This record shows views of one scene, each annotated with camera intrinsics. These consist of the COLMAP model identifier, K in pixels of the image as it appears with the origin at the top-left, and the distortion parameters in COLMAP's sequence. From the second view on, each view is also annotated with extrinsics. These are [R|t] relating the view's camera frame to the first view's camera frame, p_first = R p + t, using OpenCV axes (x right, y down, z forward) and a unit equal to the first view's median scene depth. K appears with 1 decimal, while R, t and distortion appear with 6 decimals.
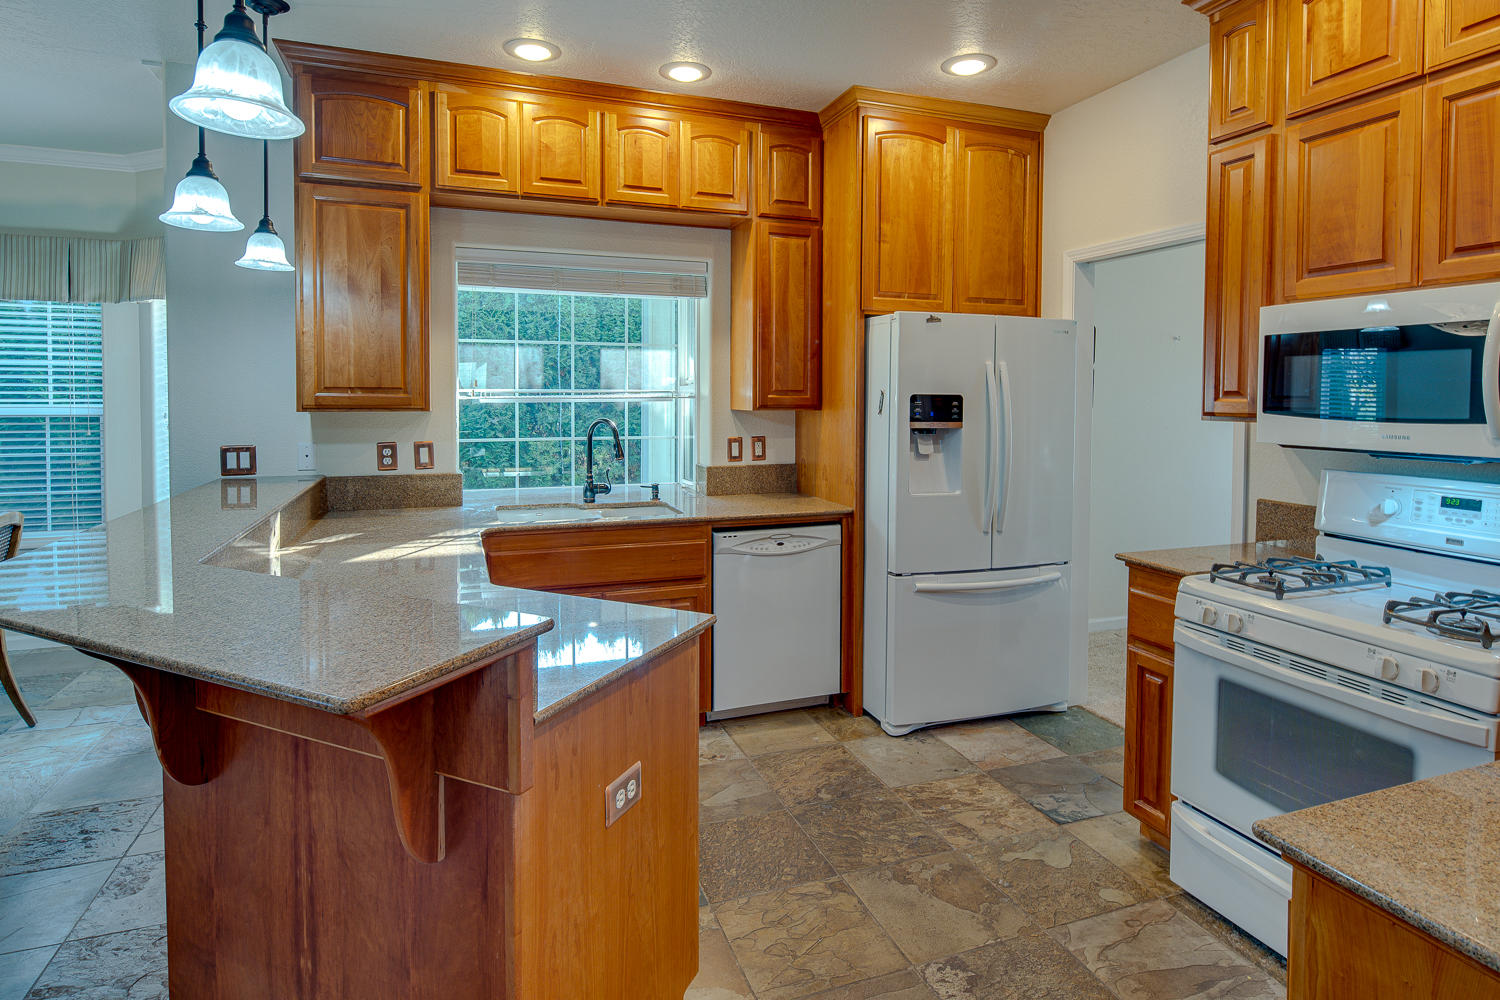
lens RADIAL K [[789.7, 0, 747.9], [0, 789.7, 414.8], [0, 0, 1]] dist [-0.000241, -0.000486]
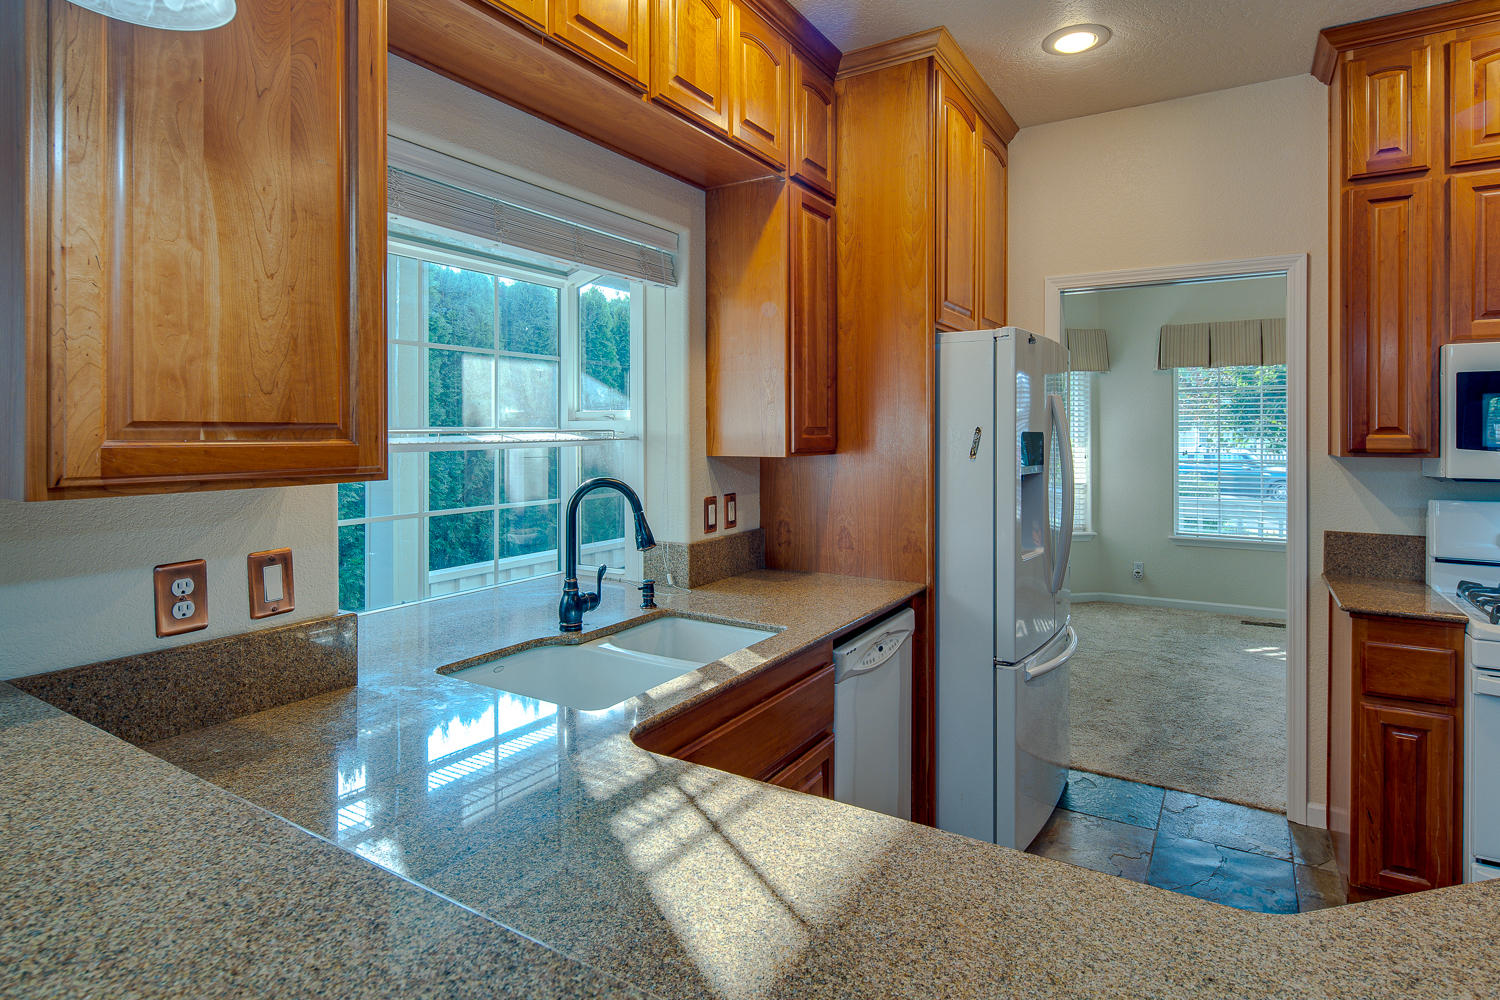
lens RADIAL K [[799.9, 0, 748.5], [0, 799.9, 431.7], [0, 0, 1]] dist [-0.000267, 0.000012]
pose [[0.789022, -0.006002, 0.614335, -0.509197], [0.021461, 0.999611, -0.017797, -0.018132], [-0.613989, 0.027226, 0.788844, 0.541212]]
